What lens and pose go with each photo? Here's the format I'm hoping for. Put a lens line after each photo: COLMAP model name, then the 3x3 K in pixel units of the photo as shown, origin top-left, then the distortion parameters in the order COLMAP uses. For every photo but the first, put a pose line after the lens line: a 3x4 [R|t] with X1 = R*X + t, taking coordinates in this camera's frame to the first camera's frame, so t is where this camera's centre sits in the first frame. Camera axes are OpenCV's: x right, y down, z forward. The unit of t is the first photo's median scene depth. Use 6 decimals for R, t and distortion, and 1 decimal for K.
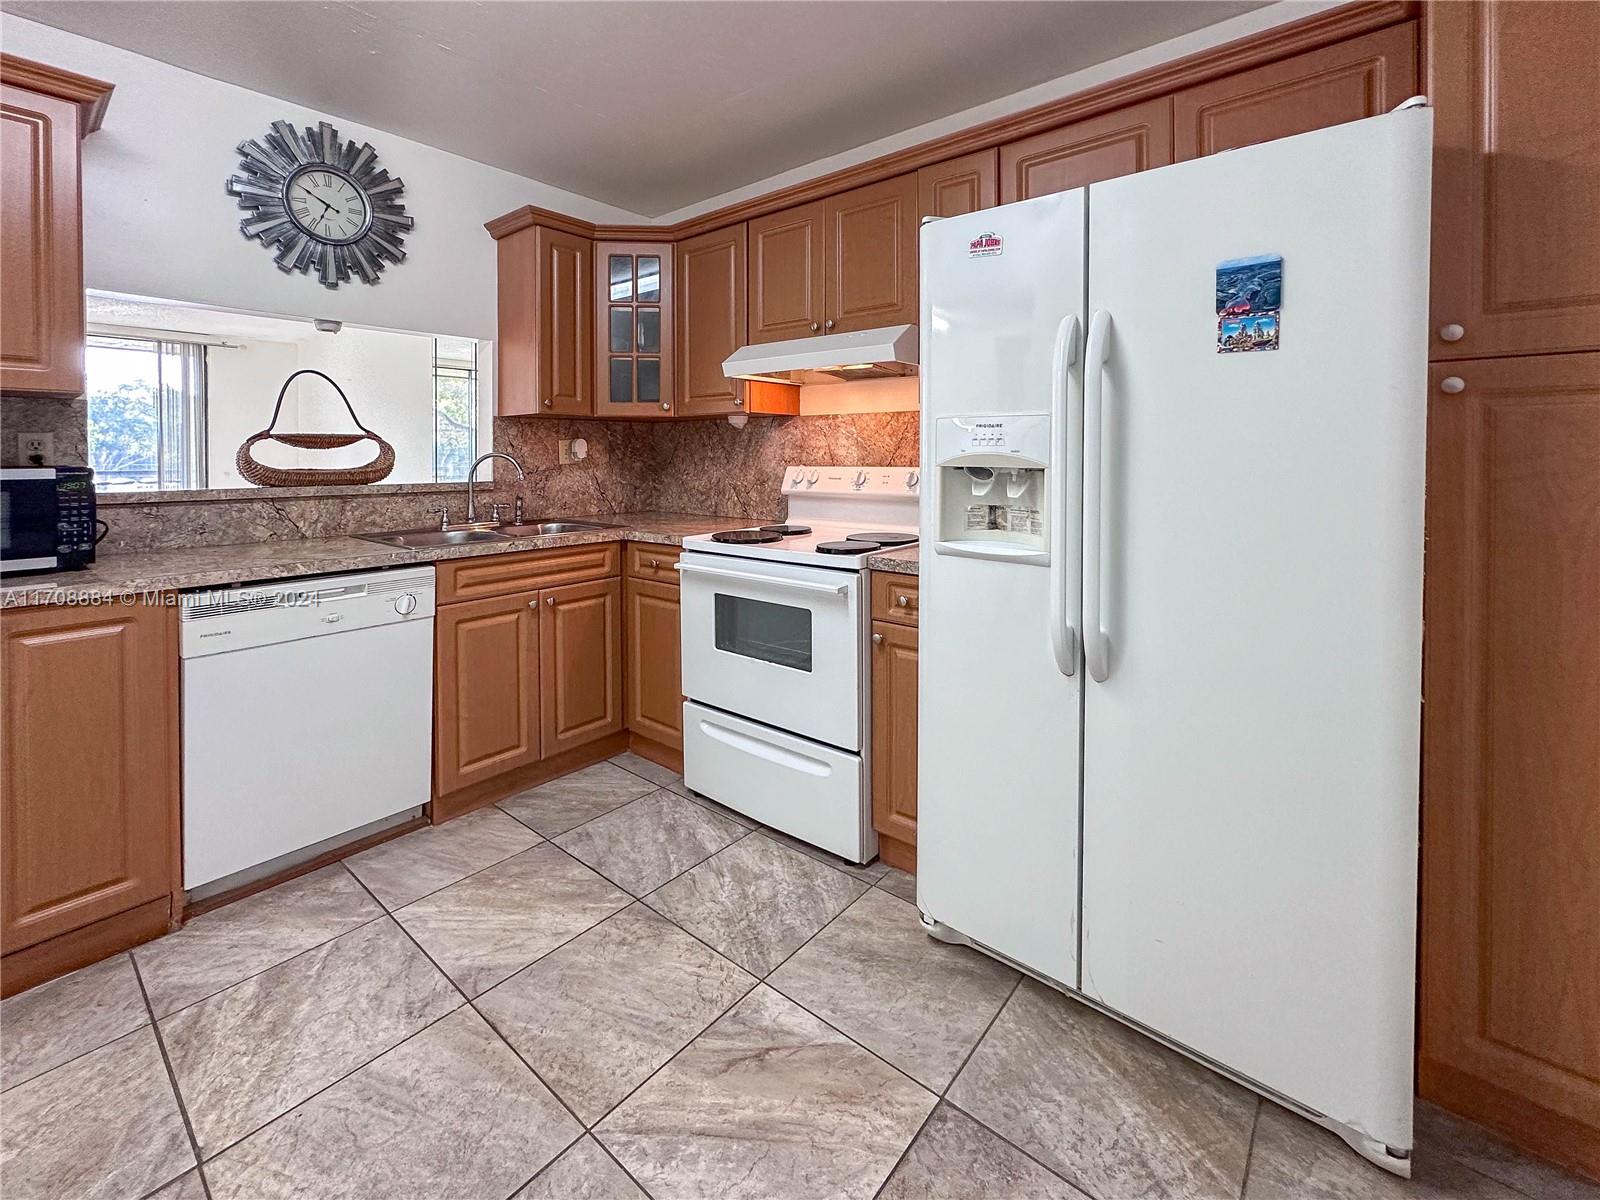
lens RADIAL K [[711.2, 0, 695.9], [0, 711.2, 499.0], [0, 0, 1]] dist [-0.002667, 0.001341]
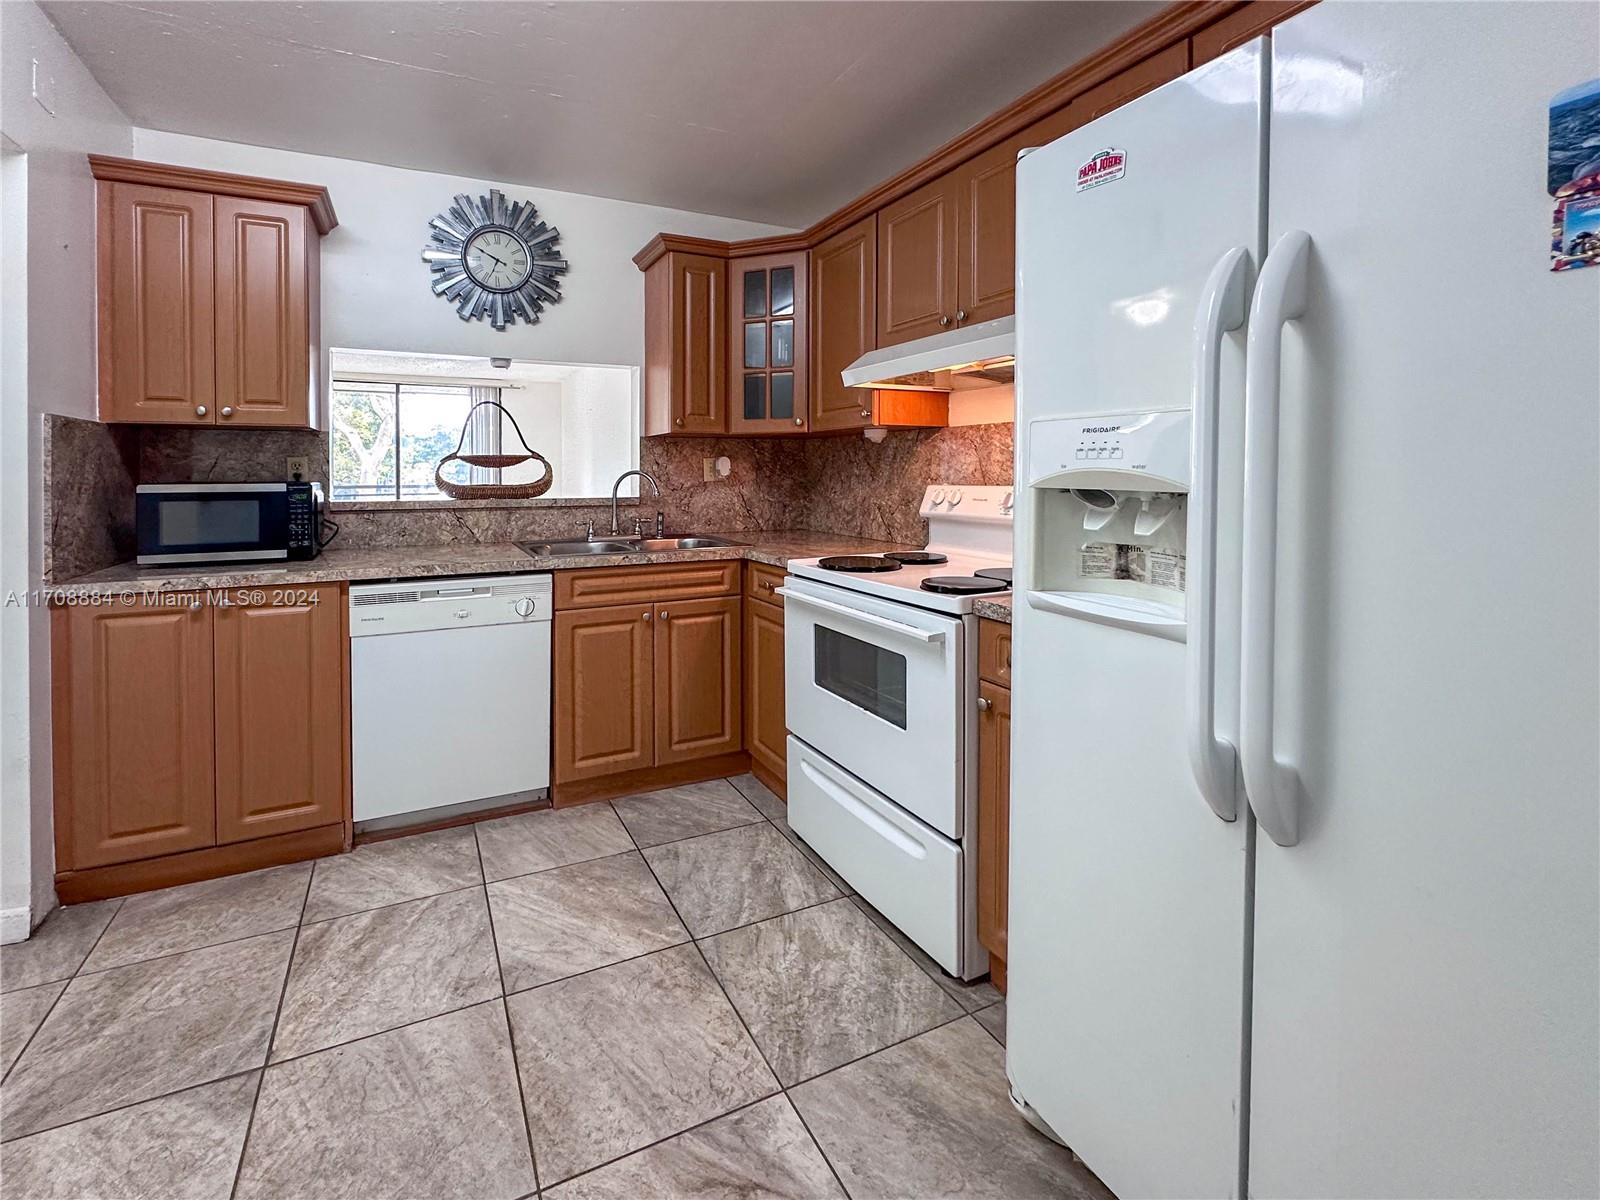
lens RADIAL K [[646.4, 0, 636.4], [0, 646.4, 509.8], [0, 0, 1]] dist [-0.001027, 0.000229]
pose [[0.905031, 0.022959, -0.424727, 0.188635], [-0.024586, 0.999696, 0.001650, -0.010636], [0.424635, 0.008949, 0.905320, 0.167543]]
